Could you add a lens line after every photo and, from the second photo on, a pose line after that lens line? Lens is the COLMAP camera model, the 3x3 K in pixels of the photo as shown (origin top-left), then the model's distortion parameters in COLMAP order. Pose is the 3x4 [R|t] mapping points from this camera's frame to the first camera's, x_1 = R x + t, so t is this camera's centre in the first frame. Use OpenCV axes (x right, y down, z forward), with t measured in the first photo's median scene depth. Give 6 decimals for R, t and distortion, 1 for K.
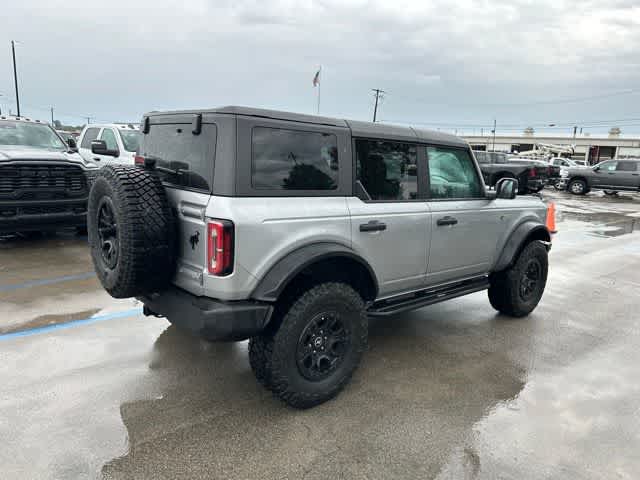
lens RADIAL K [[448.5, 0, 317.7], [0, 448.5, 239.7], [0, 0, 1]] dist [0.045571, -0.049799]
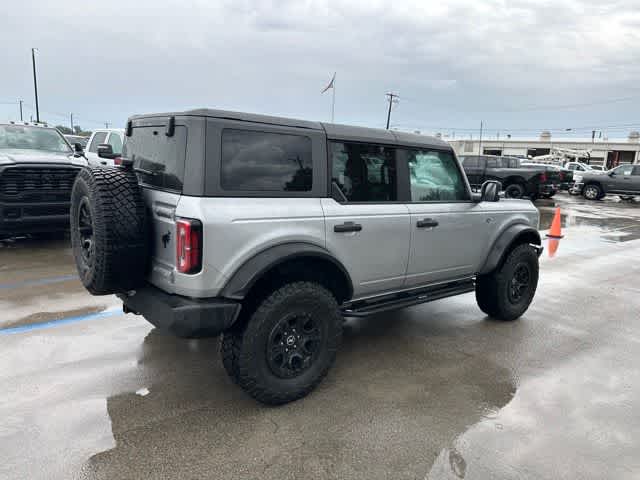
lens RADIAL K [[448.5, 0, 318.1], [0, 448.5, 242.1], [0, 0, 1]] dist [0.045571, -0.049799]
pose [[0.999422, 0.006201, -0.033424, 0.070915], [-0.006380, 0.999966, -0.005251, 0.007150], [0.033390, 0.005462, 0.999427, -0.011715]]
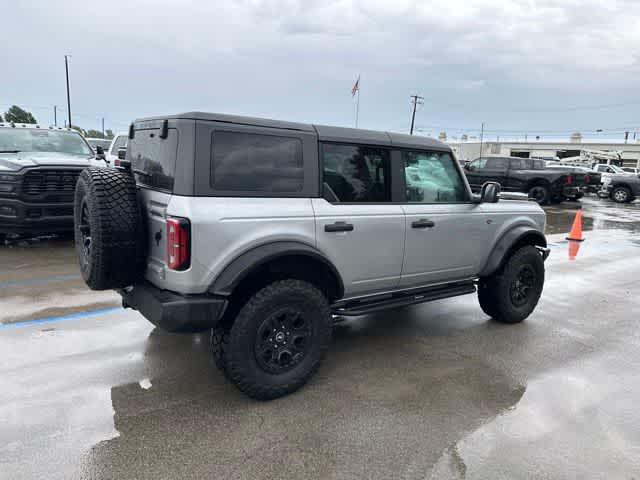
lens RADIAL K [[448.5, 0, 319.5], [0, 448.5, 240.6], [0, 0, 1]] dist [0.045571, -0.049799]
pose [[0.996147, 0.013125, -0.086714, 0.132806], [-0.014342, 0.999807, -0.013423, 0.012344], [0.086521, 0.014615, 0.996143, -0.024142]]
